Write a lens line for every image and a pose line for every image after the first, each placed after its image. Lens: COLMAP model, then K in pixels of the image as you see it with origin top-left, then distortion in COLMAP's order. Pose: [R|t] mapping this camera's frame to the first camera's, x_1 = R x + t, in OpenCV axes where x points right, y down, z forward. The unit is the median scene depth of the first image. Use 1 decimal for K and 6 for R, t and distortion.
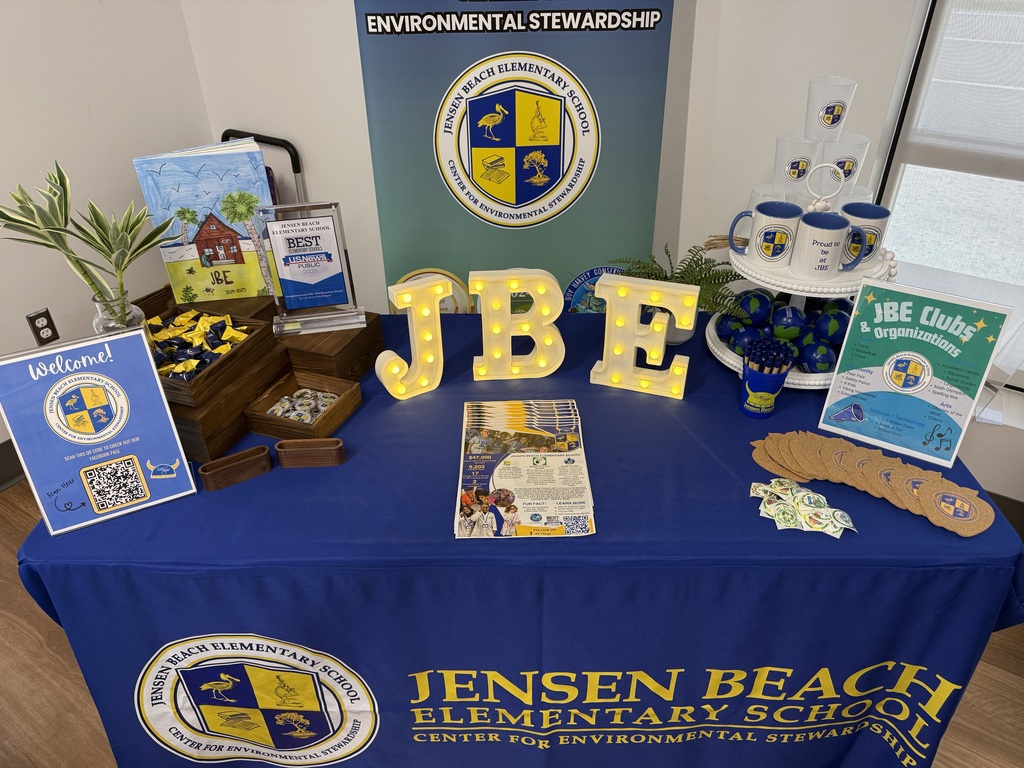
lens RADIAL K [[735.1, 0, 512.0], [0, 735.1, 384.0], [0, 0, 1]] dist [-0.009168, -0.002642]
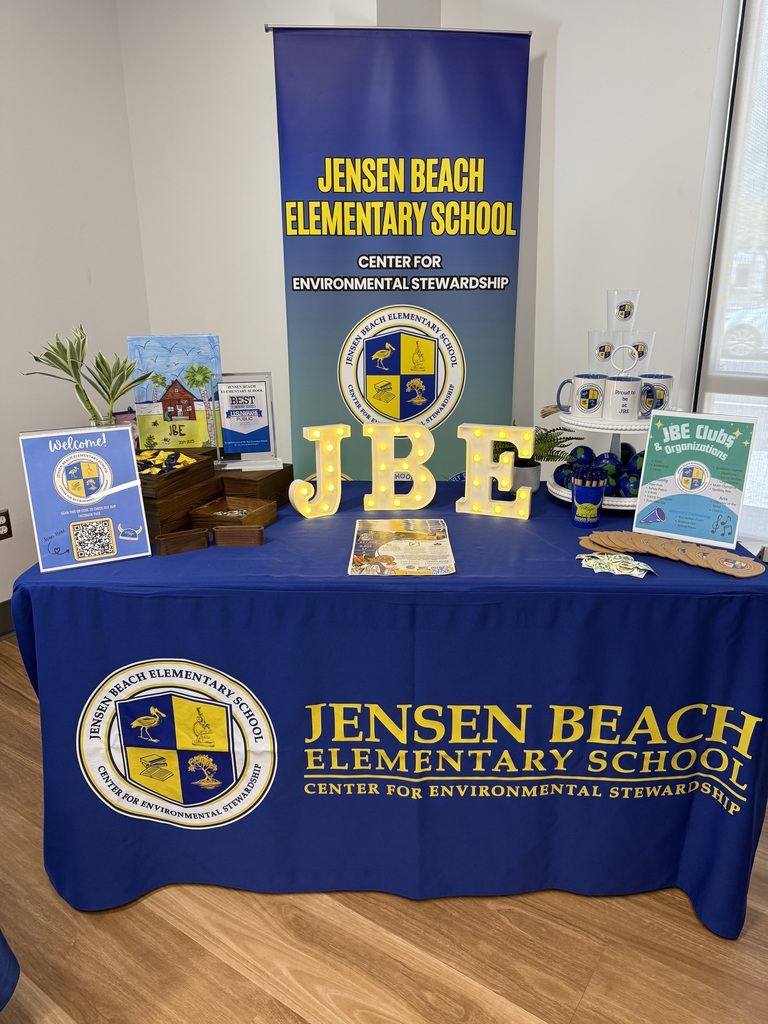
lens RADIAL K [[727.6, 0, 384.0], [0, 727.6, 512.0], [0, 0, 1]] dist [0.046858, -0.101547]
pose [[0.999658, 0.015172, -0.021297, 0.010193], [-0.020642, 0.957844, -0.286547, 0.407473], [0.016051, 0.286888, 0.957830, -0.241459]]
